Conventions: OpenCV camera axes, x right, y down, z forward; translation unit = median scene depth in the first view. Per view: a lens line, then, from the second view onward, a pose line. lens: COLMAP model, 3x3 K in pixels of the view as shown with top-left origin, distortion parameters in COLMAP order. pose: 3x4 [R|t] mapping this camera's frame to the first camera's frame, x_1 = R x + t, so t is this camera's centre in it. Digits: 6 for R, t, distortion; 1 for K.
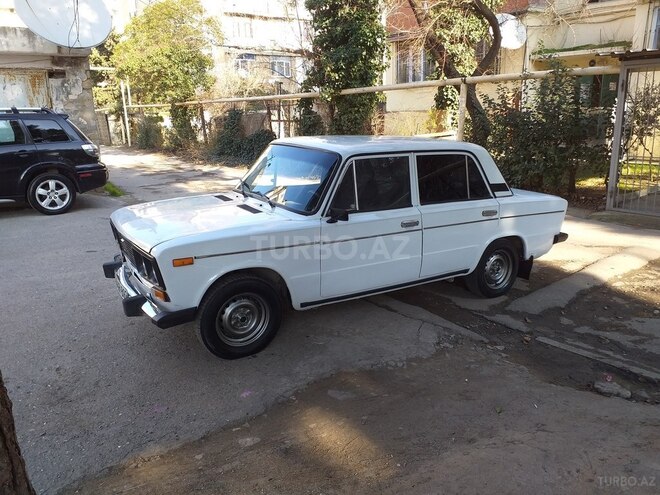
lens RADIAL K [[528.4, 0, 345.0], [0, 528.4, 248.9], [0, 0, 1]] dist [0.063657, -0.094446]
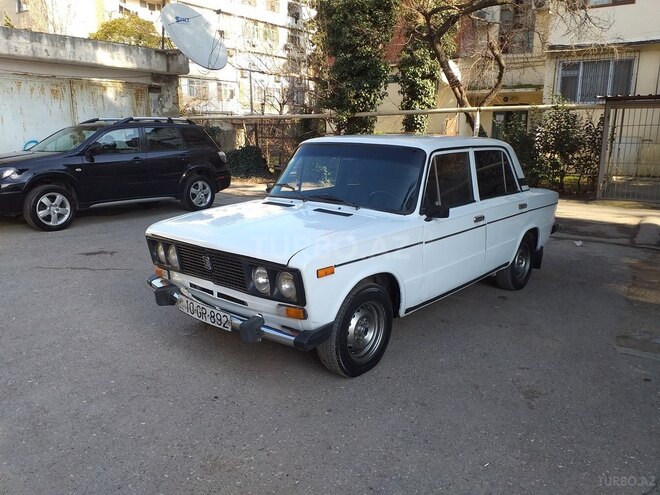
lens RADIAL K [[528.4, 0, 345.0], [0, 528.4, 248.9], [0, 0, 1]] dist [0.063657, -0.094446]
pose [[0.953197, -0.074549, 0.293014, -0.371844], [0.082026, 0.996541, -0.013297, 0.001028], [-0.291009, 0.036710, 0.956016, 0.112342]]
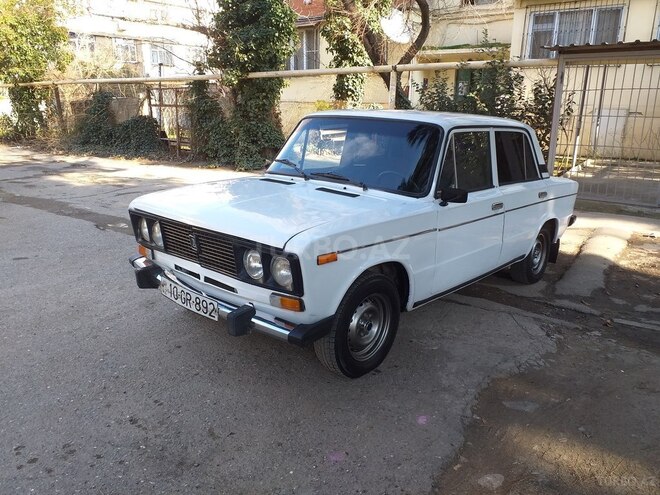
lens RADIAL K [[528.4, 0, 345.0], [0, 528.4, 248.9], [0, 0, 1]] dist [0.063657, -0.094446]
pose [[0.955932, -0.045588, 0.290027, -0.353333], [0.043814, 0.998960, 0.012610, 0.002170], [-0.290300, 0.000653, 0.956935, 0.188147]]
